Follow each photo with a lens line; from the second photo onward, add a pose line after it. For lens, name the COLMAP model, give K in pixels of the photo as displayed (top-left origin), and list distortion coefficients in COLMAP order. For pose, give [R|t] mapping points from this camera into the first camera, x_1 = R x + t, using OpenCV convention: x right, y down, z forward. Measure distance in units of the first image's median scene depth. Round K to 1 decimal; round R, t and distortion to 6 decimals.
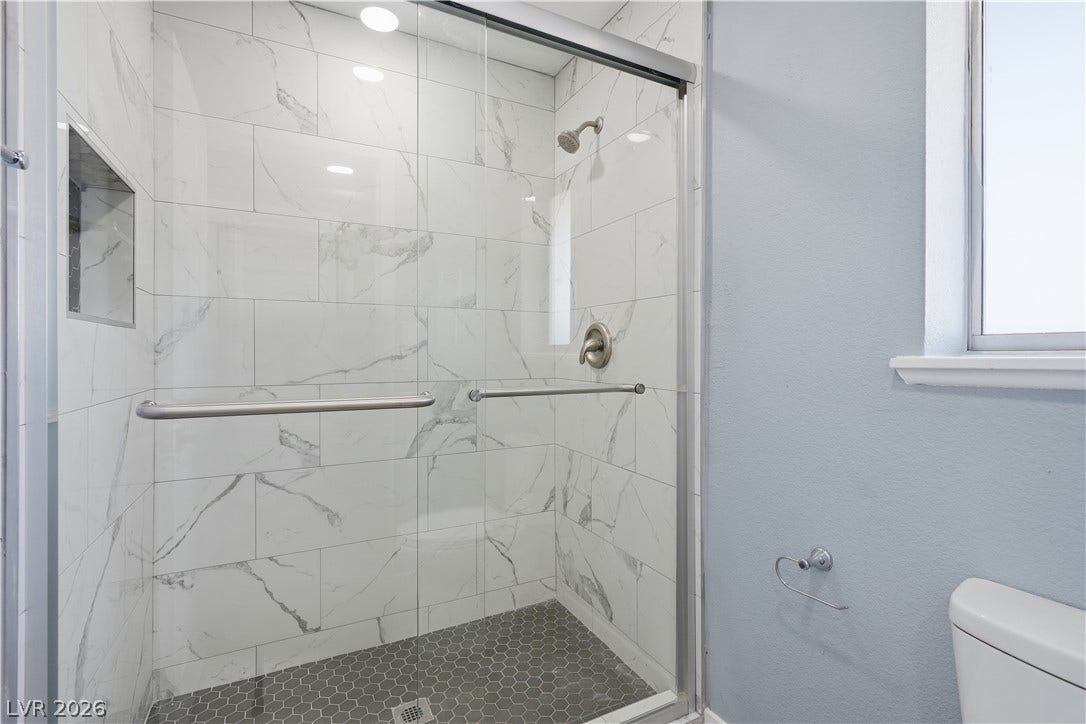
lens RADIAL K [[505.4, 0, 543.0], [0, 505.4, 362.0], [0, 0, 1]] dist [0.006272, 0.000212]
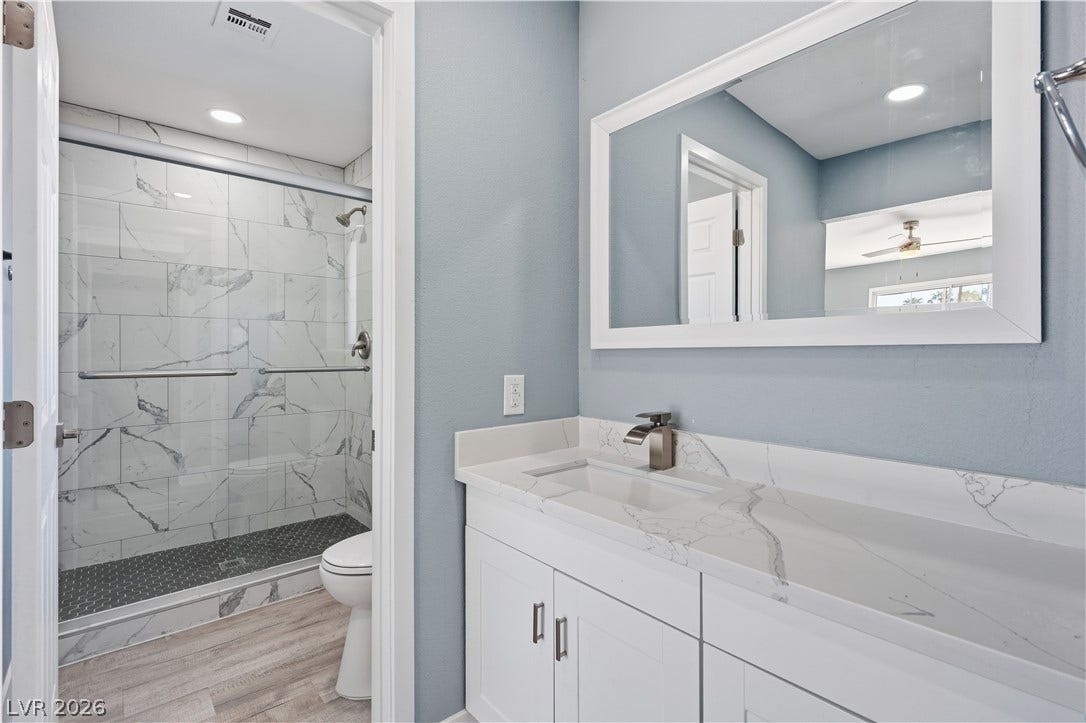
lens RADIAL K [[499.4, 0, 539.5], [0, 499.4, 354.6], [0, 0, 1]] dist [0.001506, -0.000163]
pose [[0.970057, -0.002783, 0.242863, 0.268292], [0.004778, 0.999959, -0.007627, 0.012981], [-0.242832, 0.008559, 0.970031, -0.702697]]
